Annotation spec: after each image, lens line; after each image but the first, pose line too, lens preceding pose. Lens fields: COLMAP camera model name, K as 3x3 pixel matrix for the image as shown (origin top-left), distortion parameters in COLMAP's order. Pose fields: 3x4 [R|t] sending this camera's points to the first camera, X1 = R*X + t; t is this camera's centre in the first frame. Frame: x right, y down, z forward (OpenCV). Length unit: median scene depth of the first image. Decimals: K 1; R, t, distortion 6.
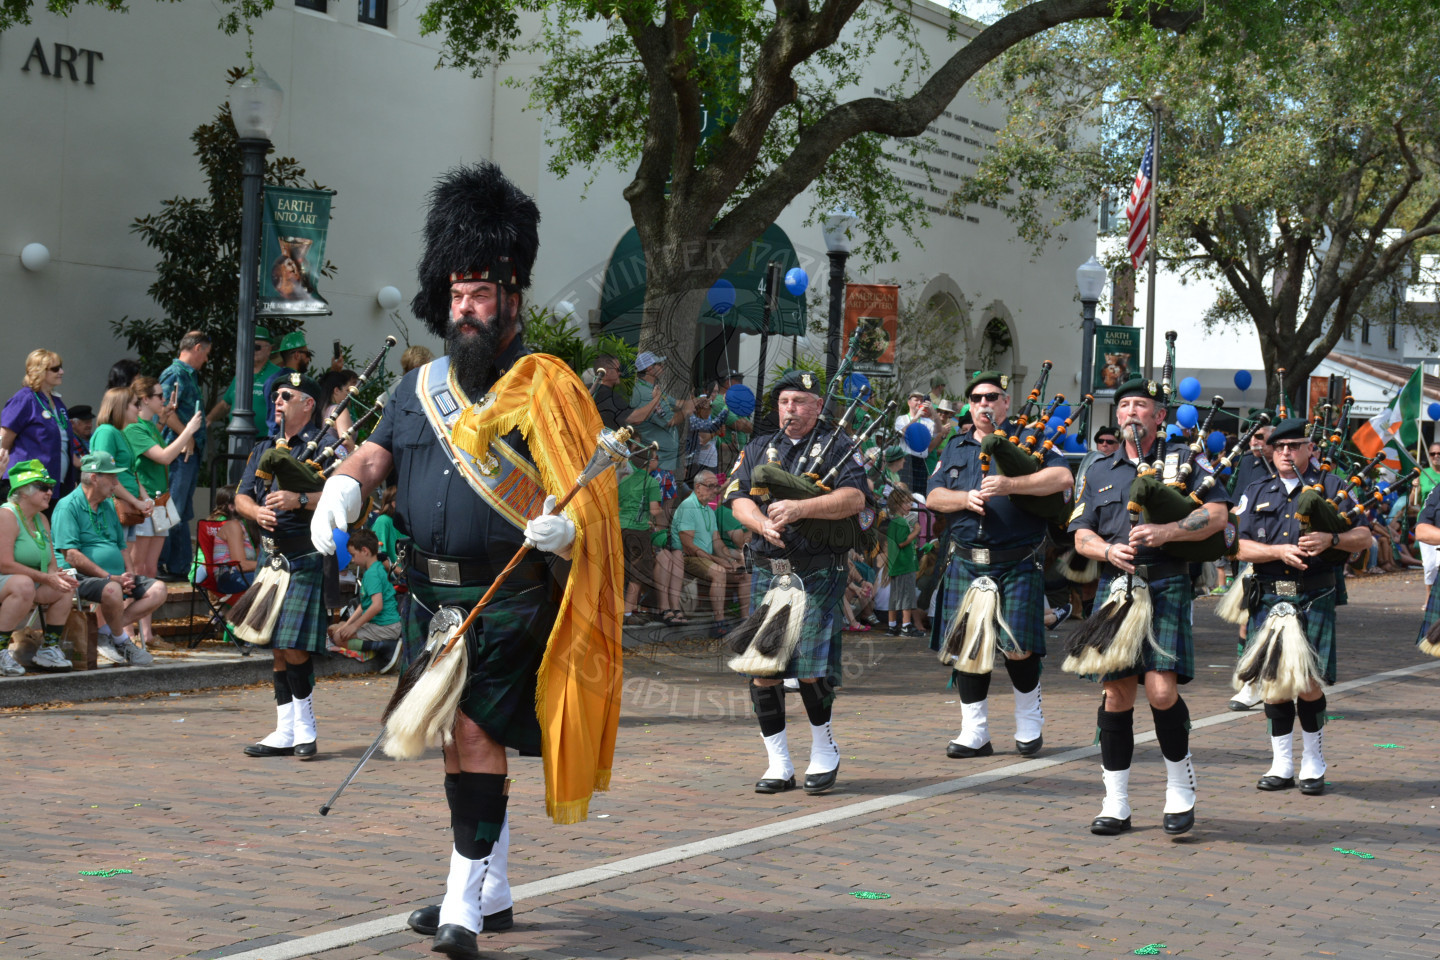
lens RADIAL K [[2773.9, 0, 720.1], [0, 2773.9, 453.4], [0, 0, 1]] dist [-0.028201, 0.000000]
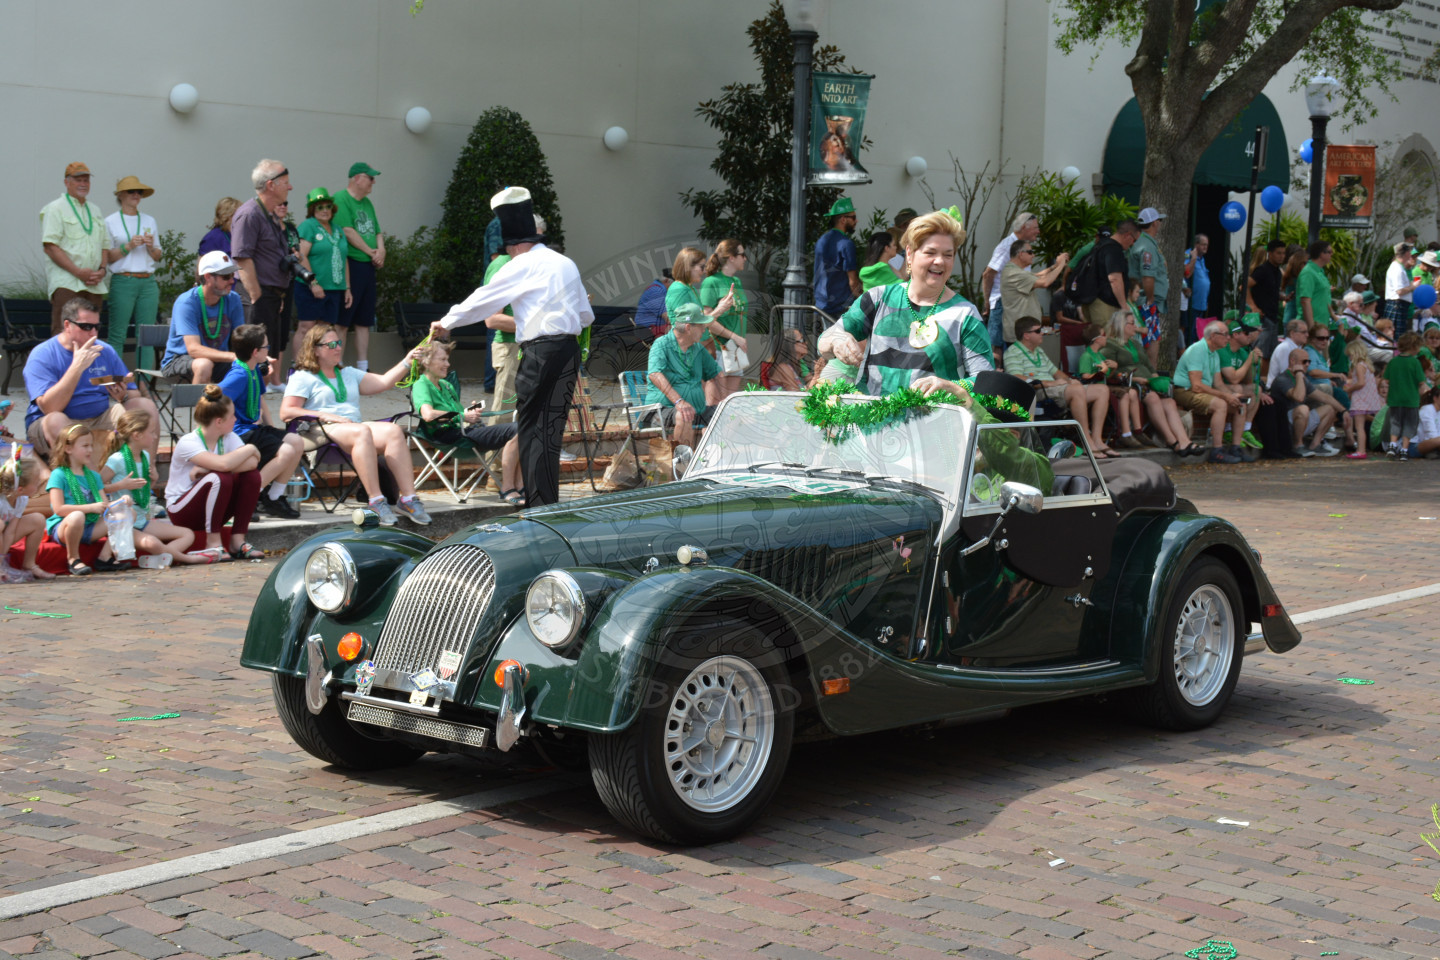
lens RADIAL K [[2450.3, 0, 721.2], [0, 2450.3, 476.6], [0, 0, 1]] dist [-0.021697, 0.000000]
pose [[0.981080, 0.001451, -0.193598, -0.003032], [0.012228, 0.997511, 0.069439, 0.000323], [0.193216, -0.070492, 0.978621, -0.014789]]
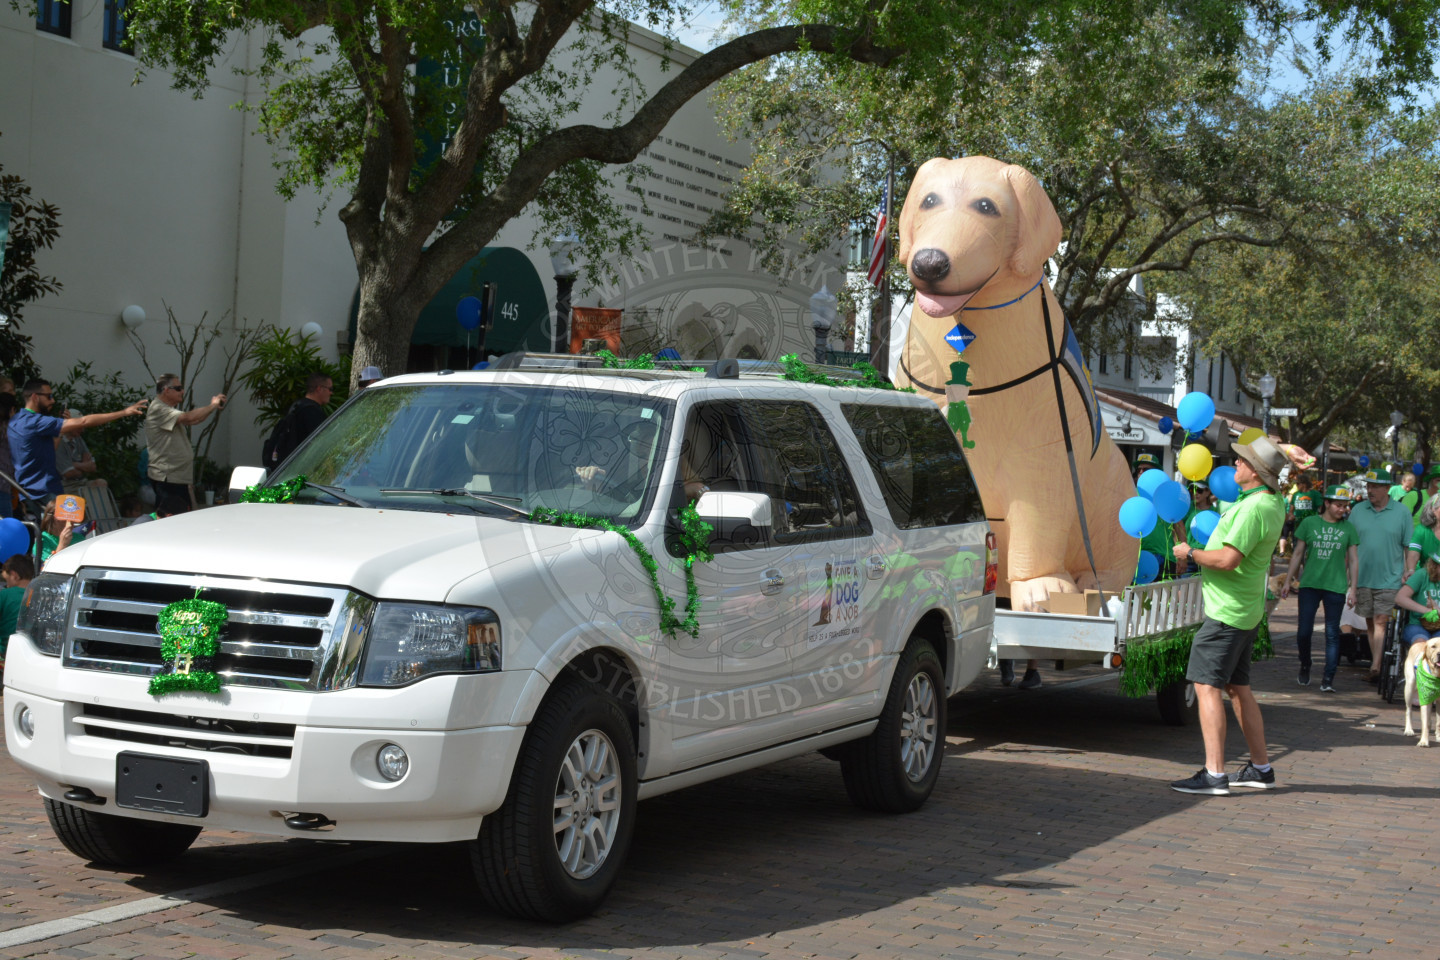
lens RADIAL K [[2499.1, 0, 723.6], [0, 2499.1, 486.1], [0, 0, 1]] dist [-0.024162, 0.000000]
pose [[0.997828, 0.006114, 0.065596, 0.044210], [-0.006463, 0.999966, 0.005116, 0.001015], [-0.065563, -0.005529, 0.997833, 0.066264]]
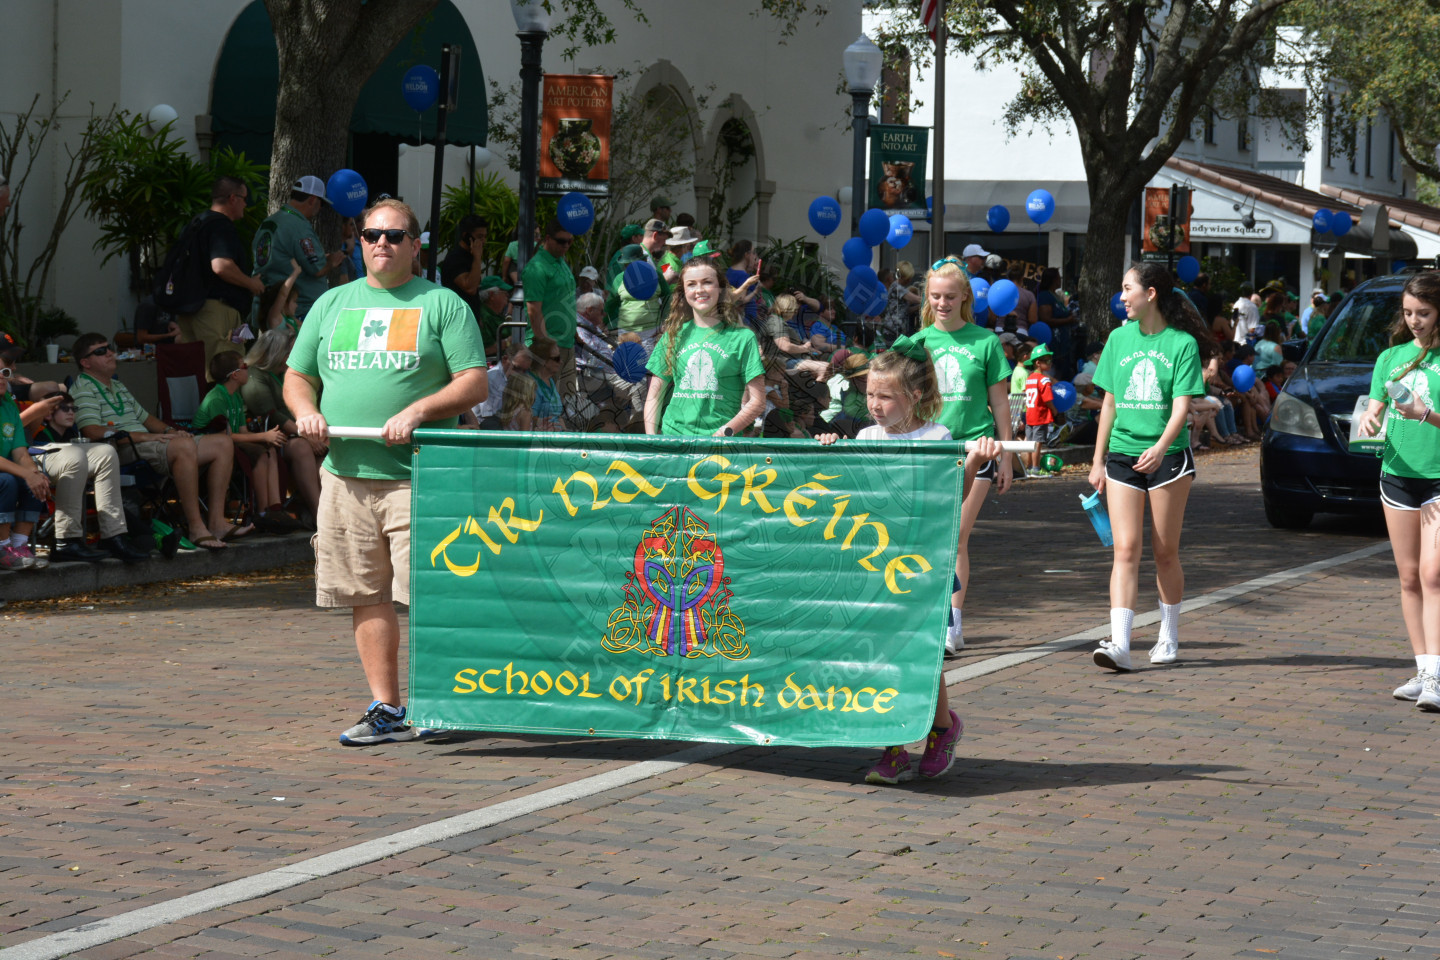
lens RADIAL K [[3649.6, 0, 697.1], [0, 3649.6, 497.4], [0, 0, 1]] dist [-0.023492, 0.000000]
pose [[0.995368, -0.026189, 0.092502, -0.008055], [0.021227, 0.998303, 0.054225, 0.000314], [-0.093765, -0.052011, 0.994235, 0.013447]]
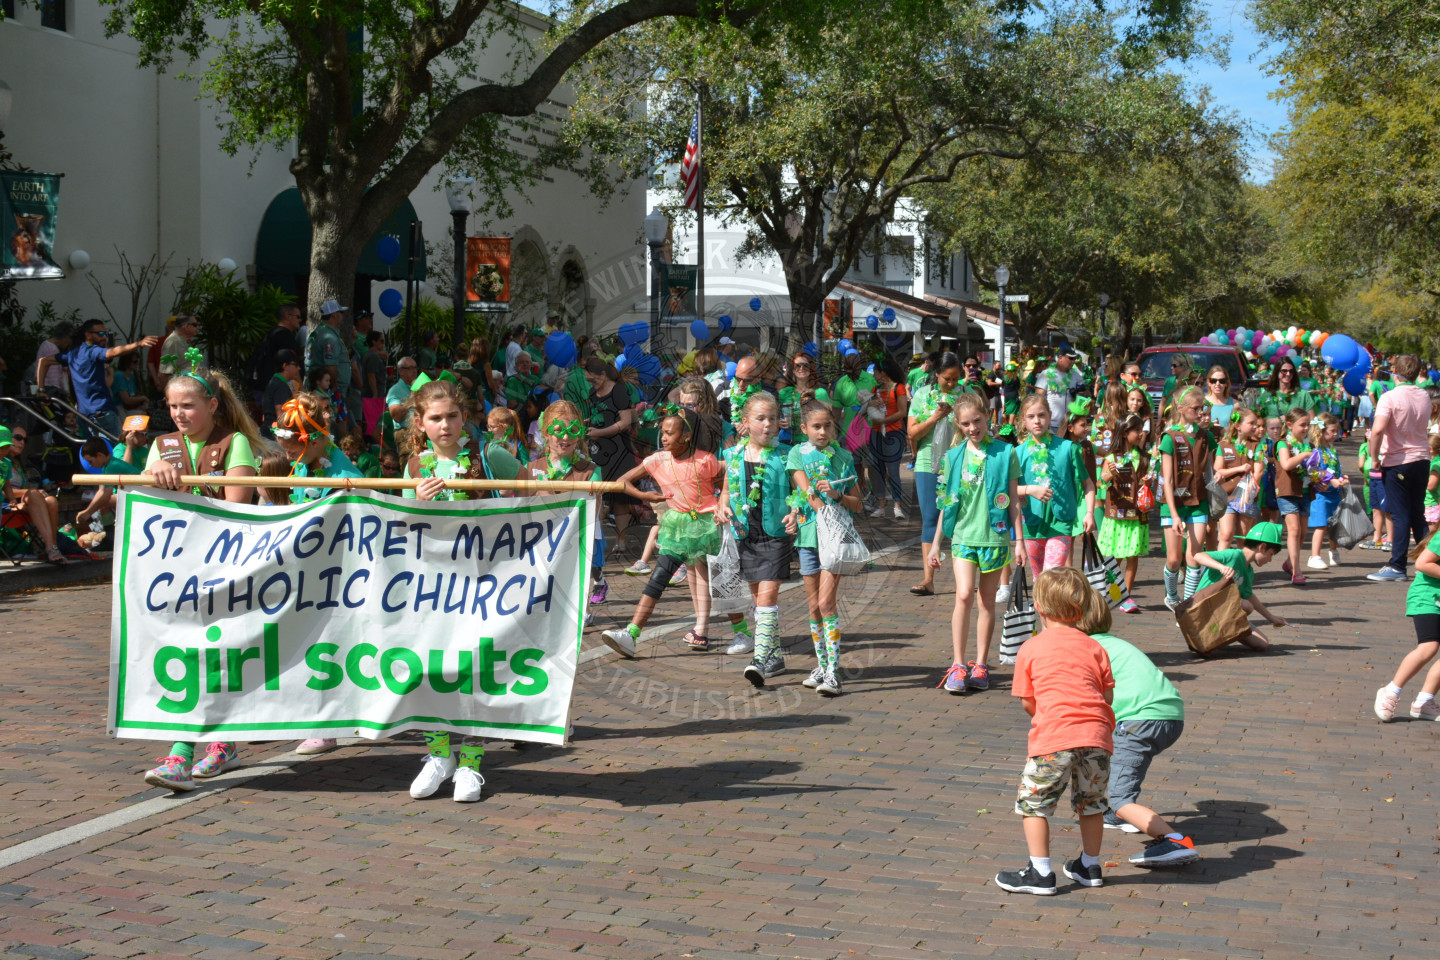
lens RADIAL K [[2308.0, 0, 706.1], [0, 2308.0, 474.5], [0, 0, 1]] dist [-0.021570, 0.000000]
pose [[0.984172, -0.045365, 0.171312, -0.032408], [0.037609, 0.998127, 0.048253, -0.002197], [-0.173181, -0.041046, 0.984034, -0.021540]]
